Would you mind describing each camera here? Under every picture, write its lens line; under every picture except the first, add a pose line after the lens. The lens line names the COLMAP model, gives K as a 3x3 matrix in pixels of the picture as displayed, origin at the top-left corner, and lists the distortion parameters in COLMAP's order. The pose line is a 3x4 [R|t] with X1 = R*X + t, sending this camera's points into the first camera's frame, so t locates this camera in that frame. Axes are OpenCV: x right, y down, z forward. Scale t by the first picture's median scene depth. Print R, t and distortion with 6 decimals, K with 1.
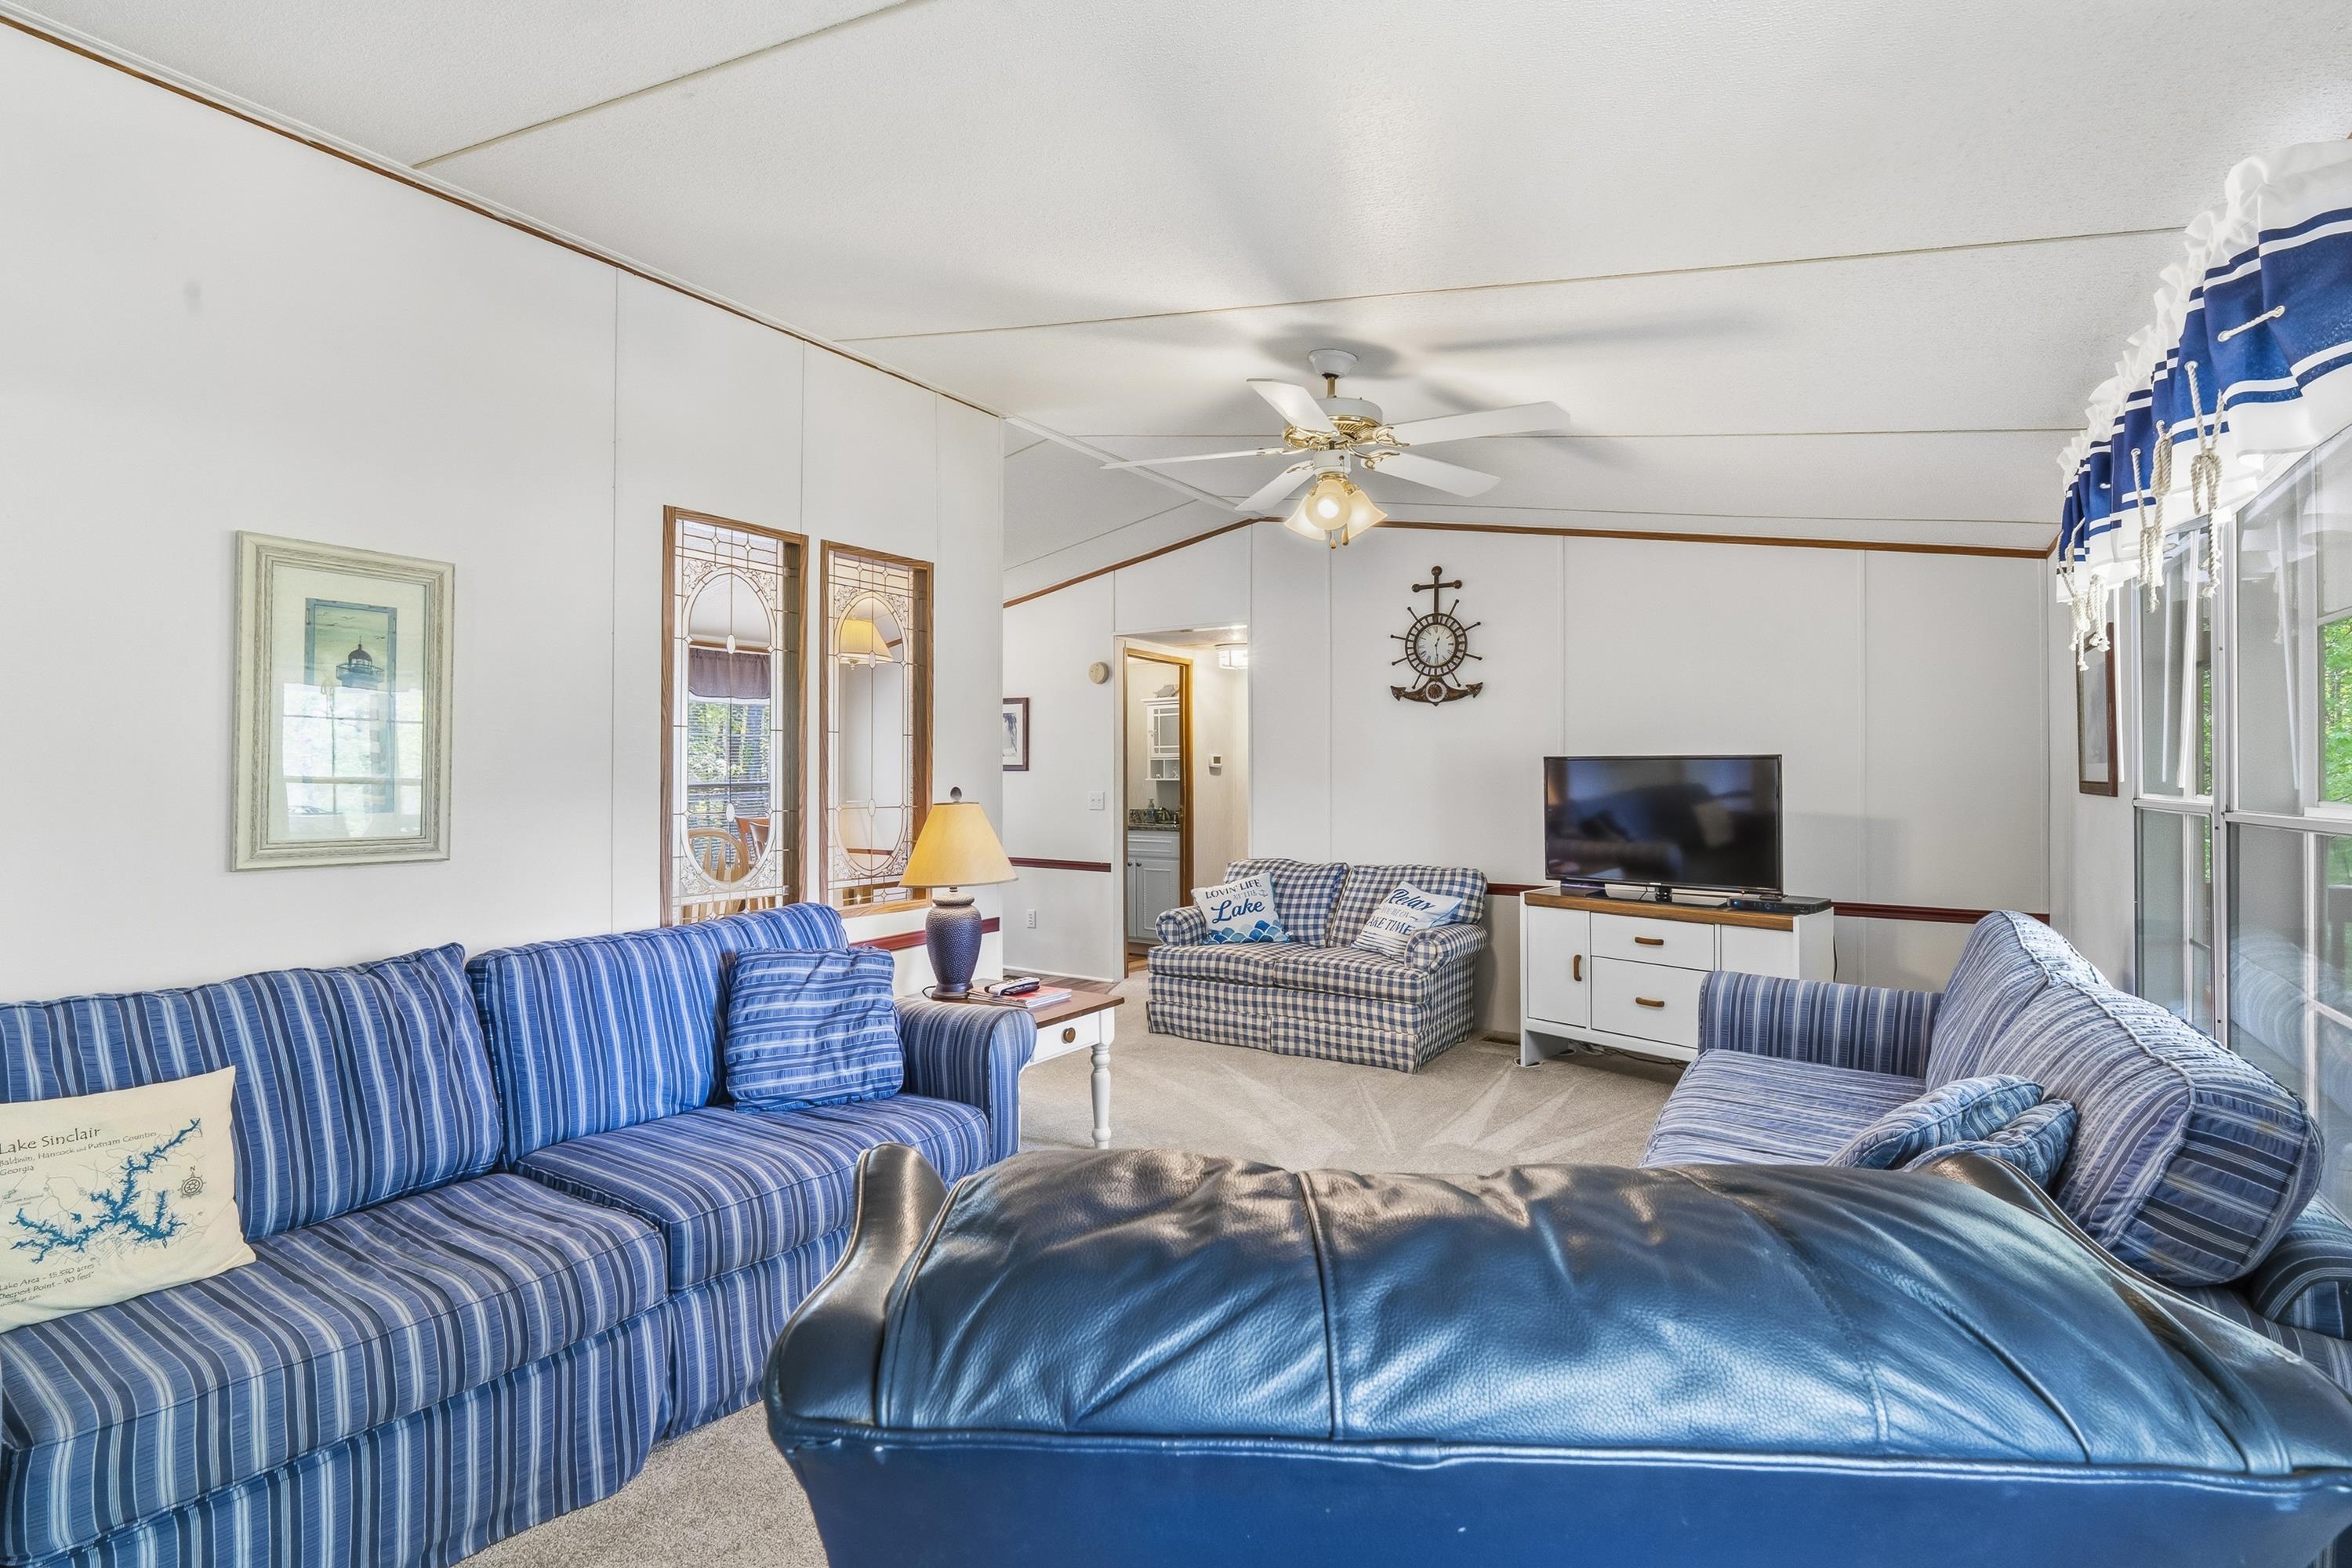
lens RADIAL K [[1080.0, 0, 1169.1], [0, 1080.0, 765.5], [0, 0, 1]] dist [-0.010900, 0.000187]
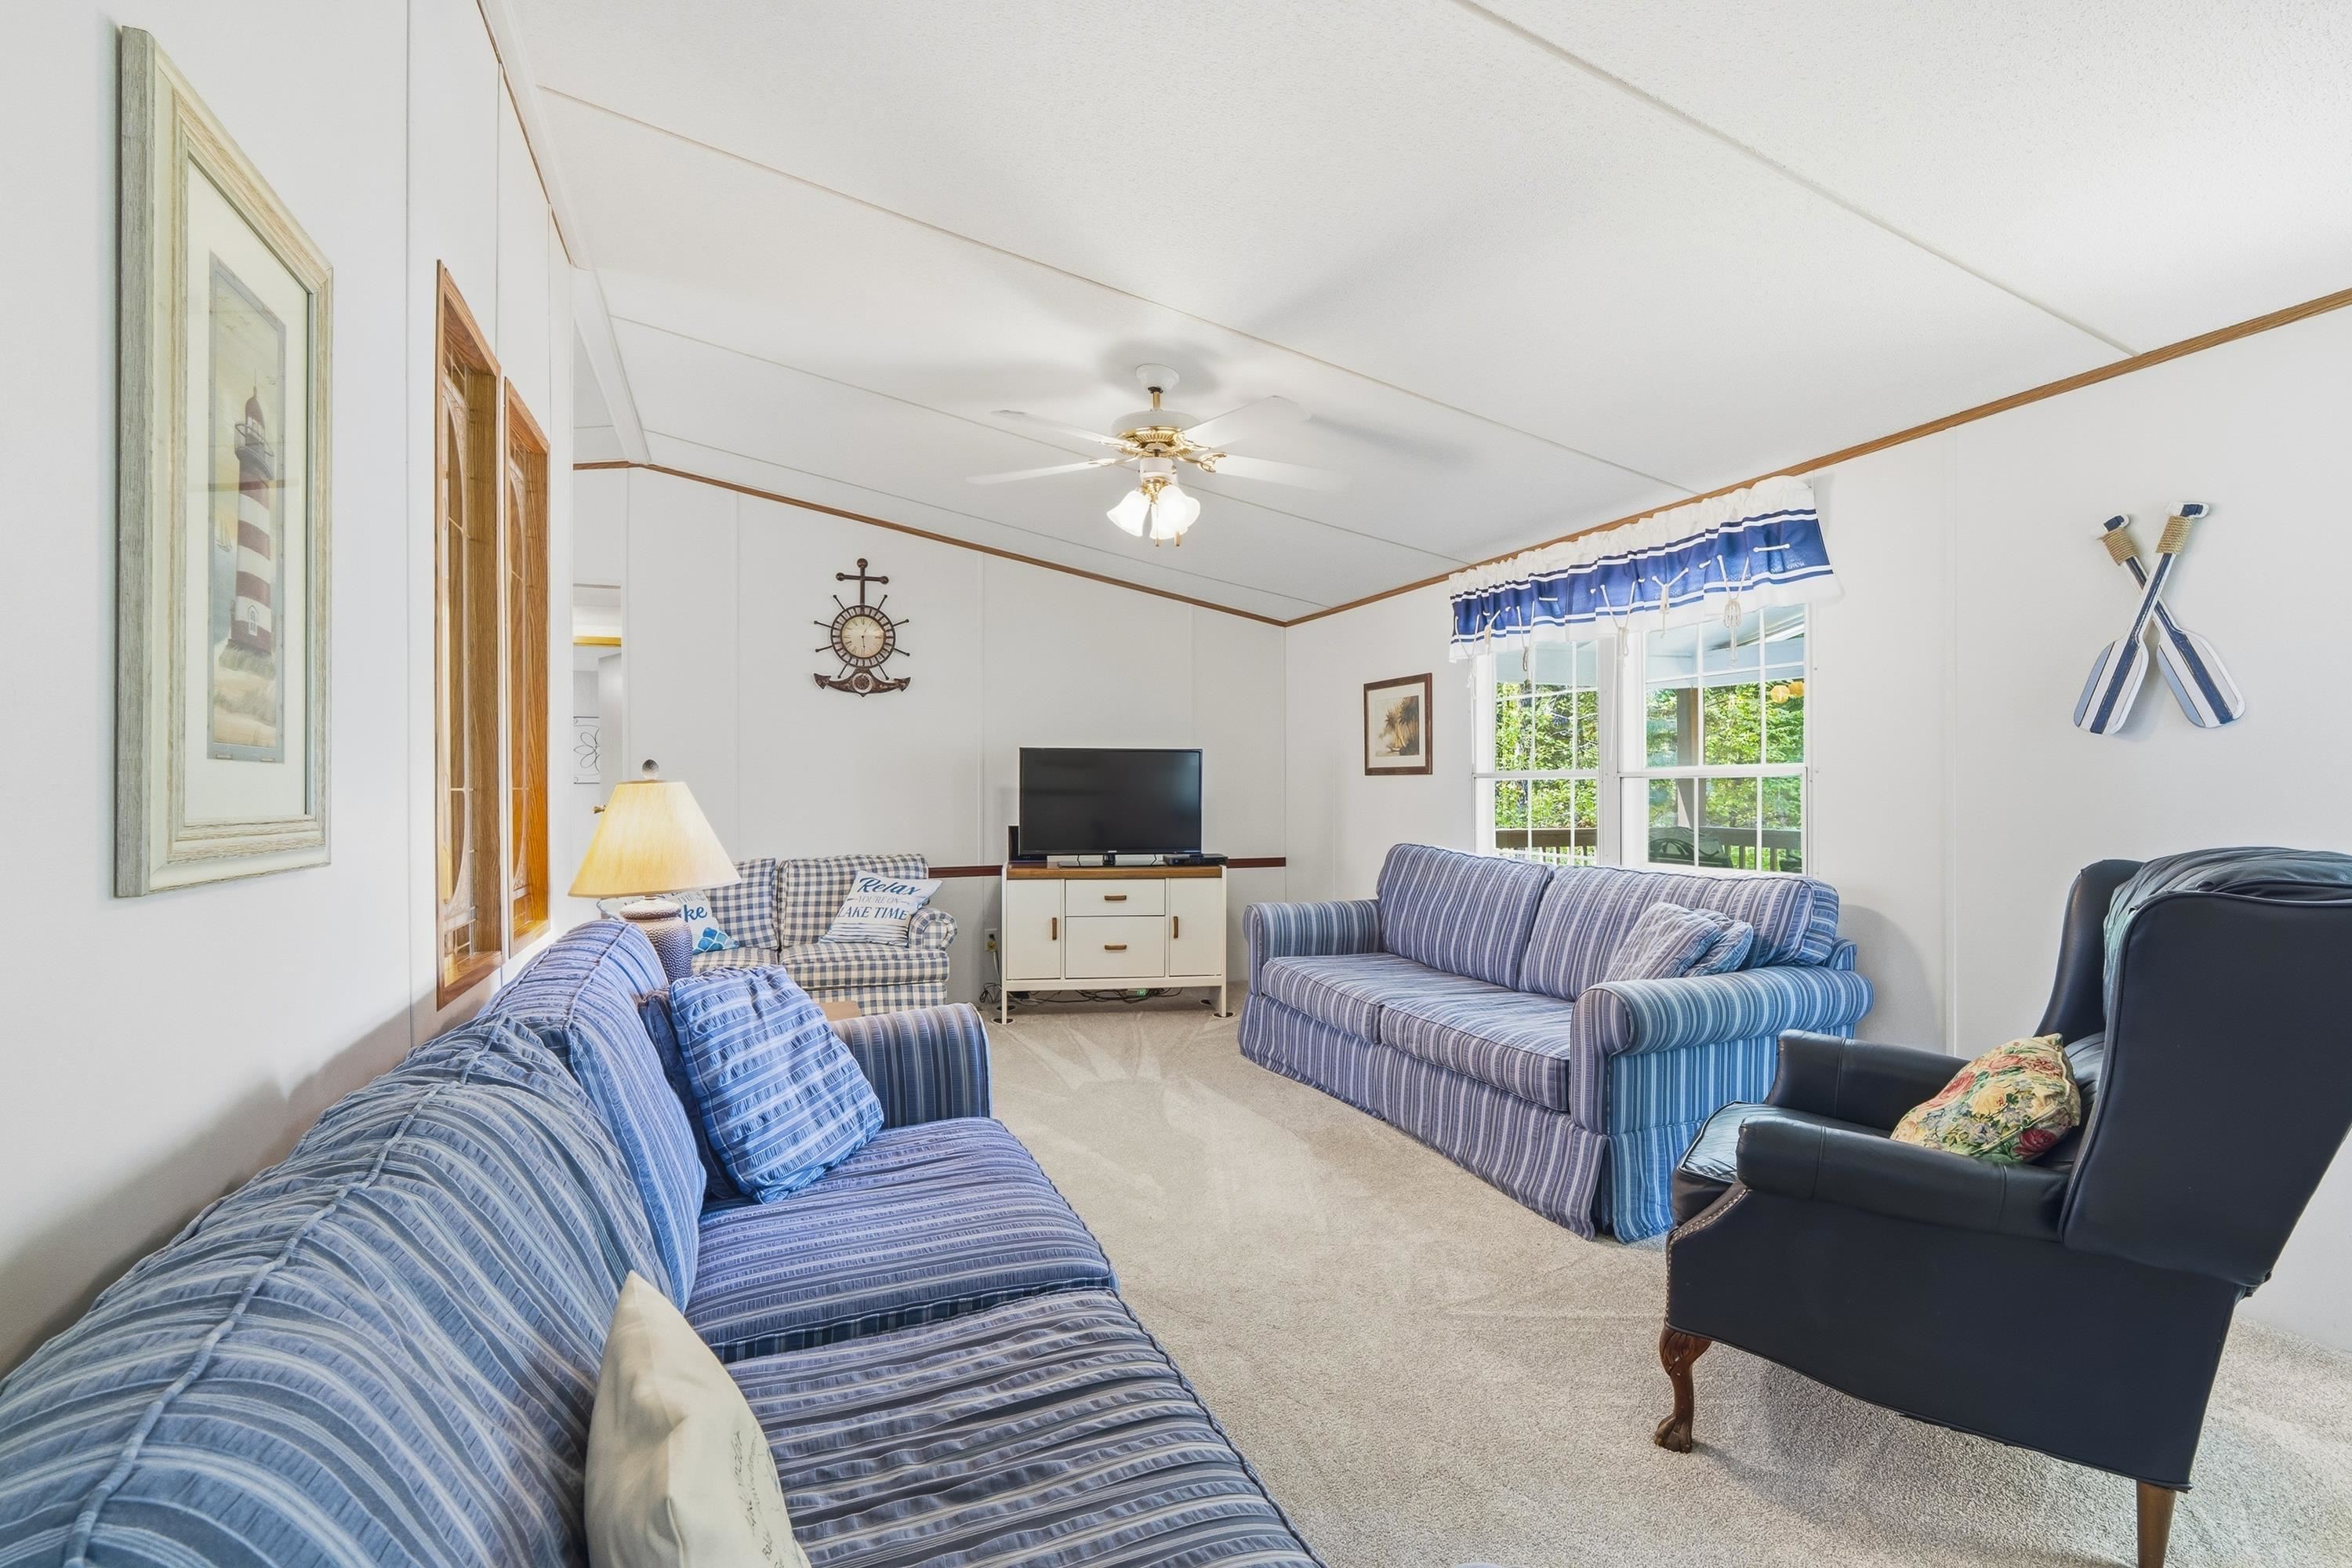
lens RADIAL K [[1065.4, 0, 1166.5], [0, 1065.4, 790.5], [0, 0, 1]] dist [-0.011607, 0.000098]
pose [[0.575249, -0.004033, 0.817968, -0.466186], [-0.004647, 0.999956, 0.008198, 0.026193], [-0.817965, -0.008517, 0.575205, 0.223735]]
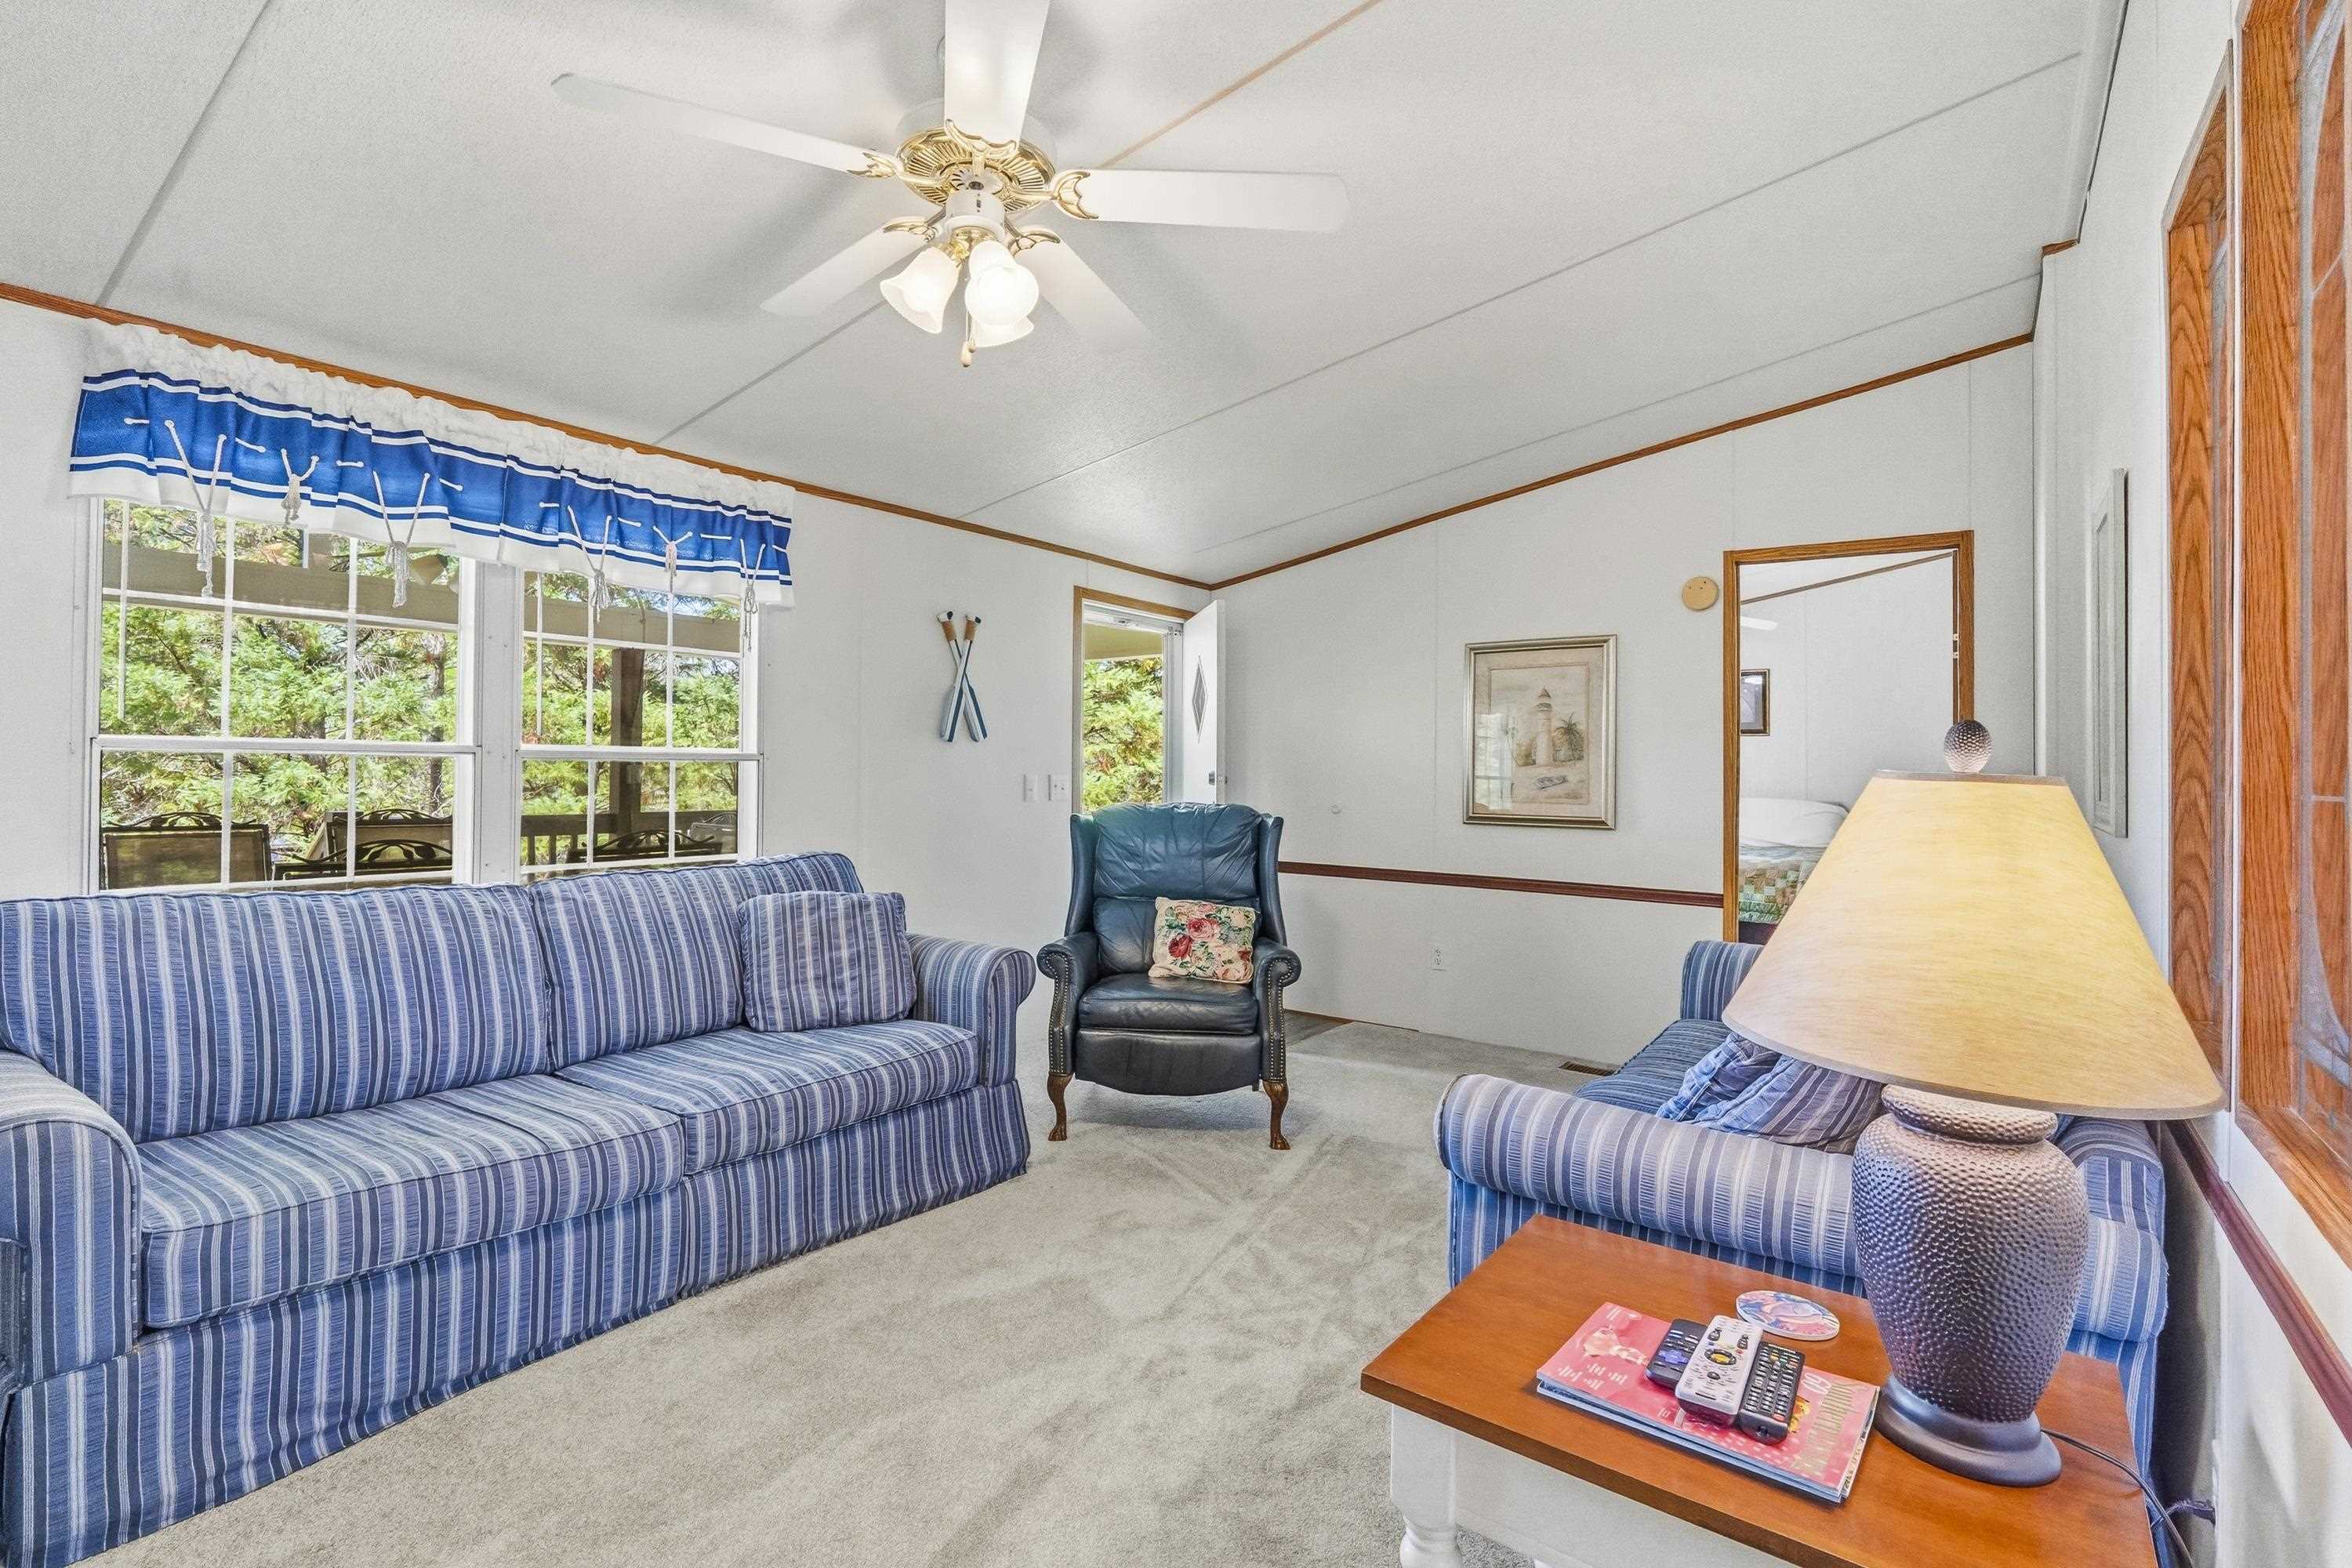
lens RADIAL K [[1105.6, 0, 1176.1], [0, 1105.6, 755.2], [0, 0, 1]] dist [-0.013287, 0.000078]
pose [[-0.998938, -0.010850, 0.044781, -0.000425], [-0.011985, 0.999612, -0.025149, 0.031365], [-0.044491, -0.025659, -0.998680, 1.022222]]
